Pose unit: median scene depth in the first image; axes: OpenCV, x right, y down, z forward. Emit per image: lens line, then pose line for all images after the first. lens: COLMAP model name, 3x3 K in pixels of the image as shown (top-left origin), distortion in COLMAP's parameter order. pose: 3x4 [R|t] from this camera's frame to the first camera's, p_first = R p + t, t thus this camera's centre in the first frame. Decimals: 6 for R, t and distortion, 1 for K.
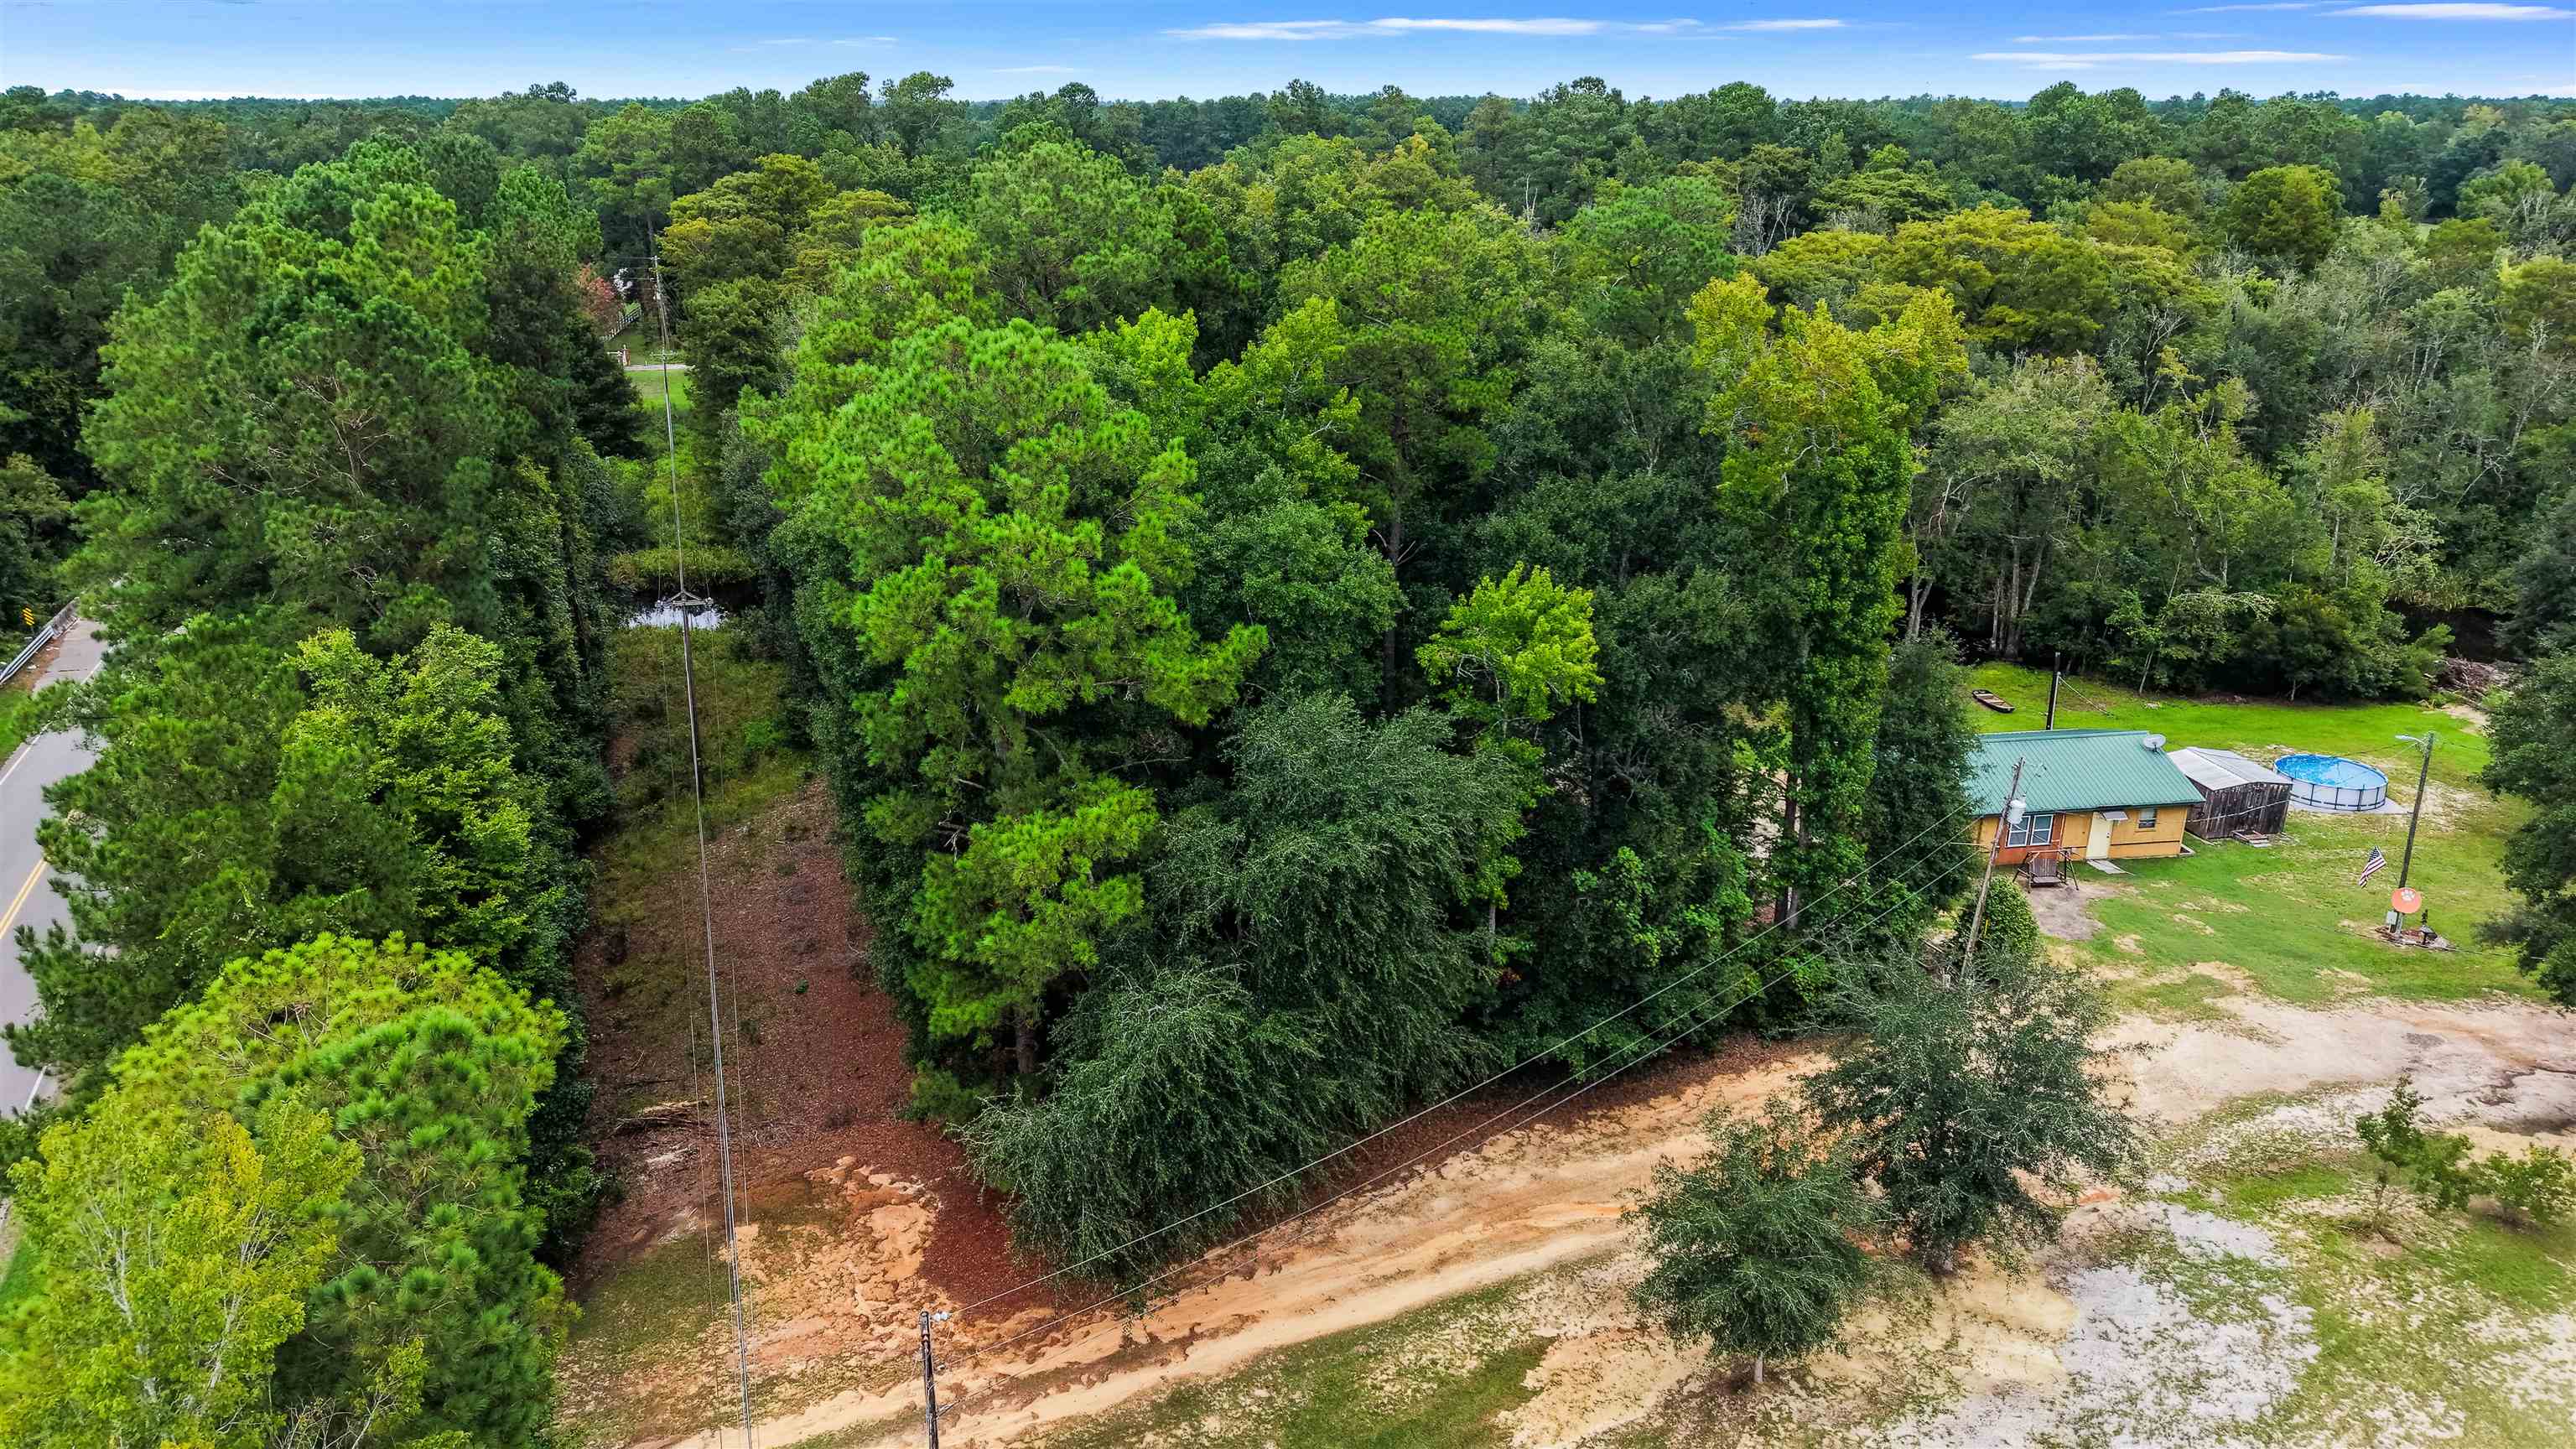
lens RADIAL K [[1737.9, 0, 1287.7], [0, 1737.9, 720.3], [0, 0, 1]] dist [0.010483, -0.012530]
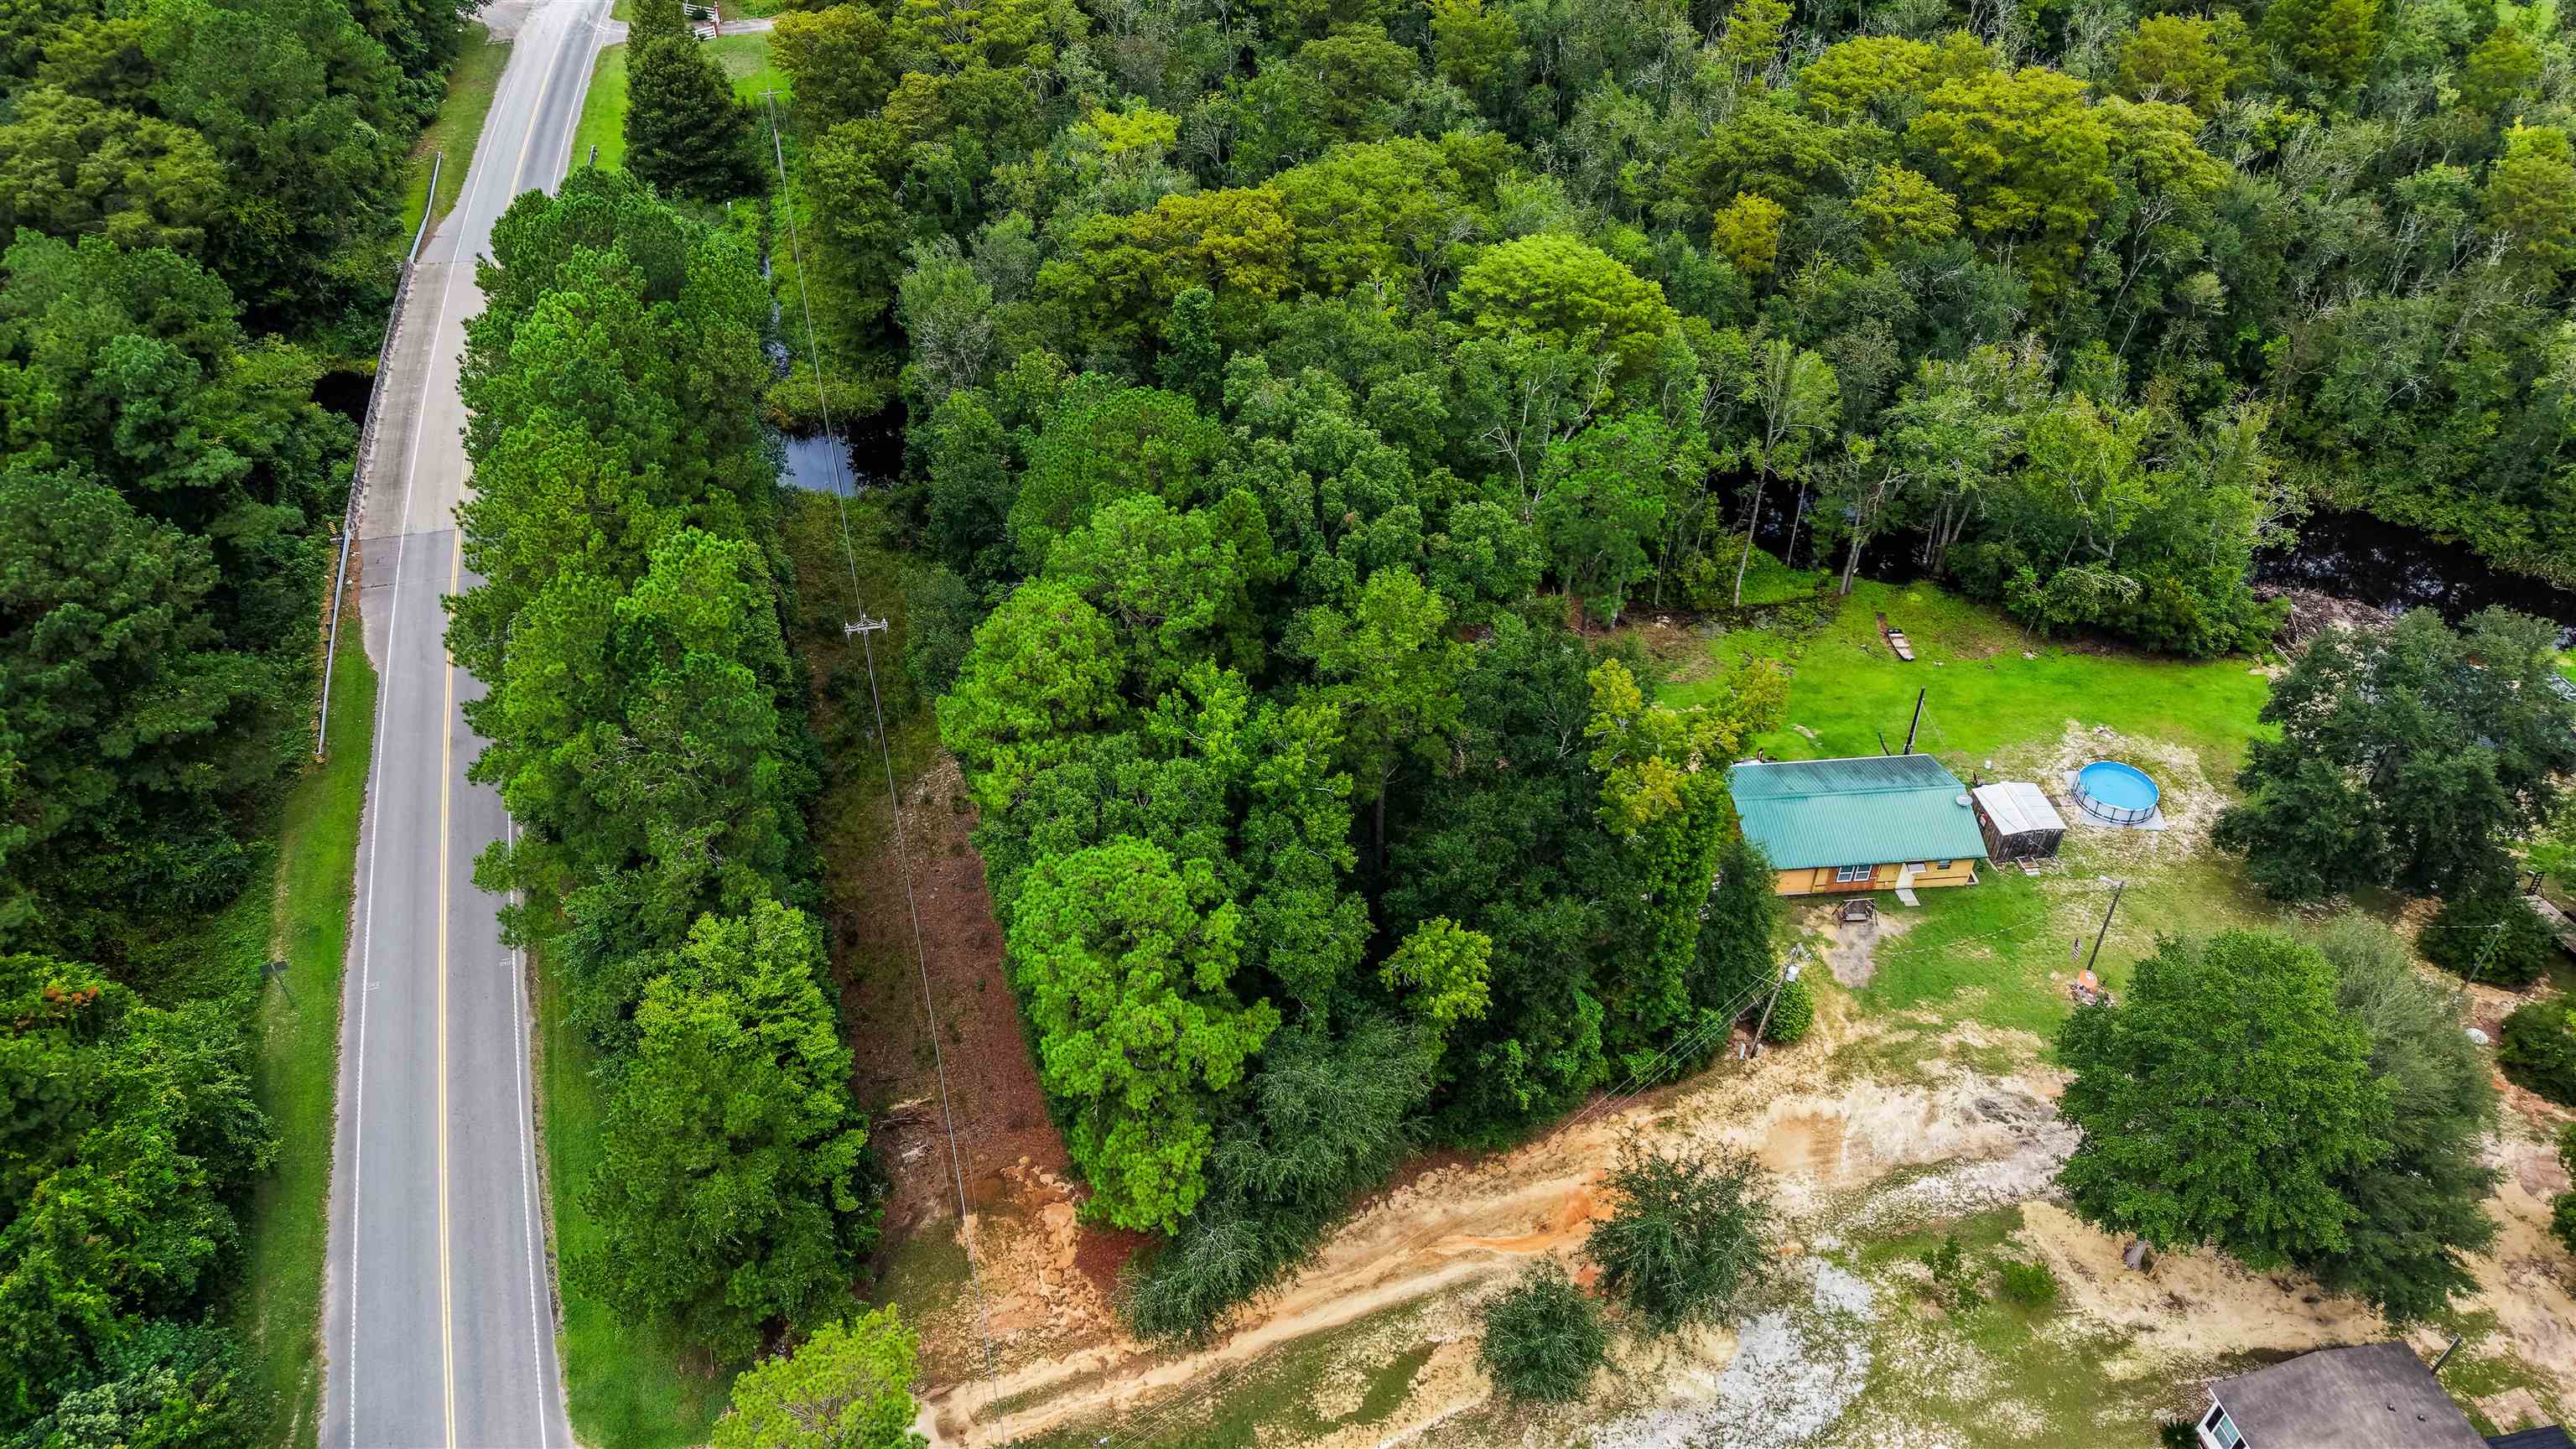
lens RADIAL K [[1737.9, 0, 1289.0], [0, 1737.9, 727.7], [0, 0, 1]] dist [0.010483, -0.012530]
pose [[0.998634, 0.034582, -0.039161, 0.047191], [-0.019097, 0.939321, 0.342507, -0.783554], [0.048629, -0.341291, 0.938699, -0.422030]]
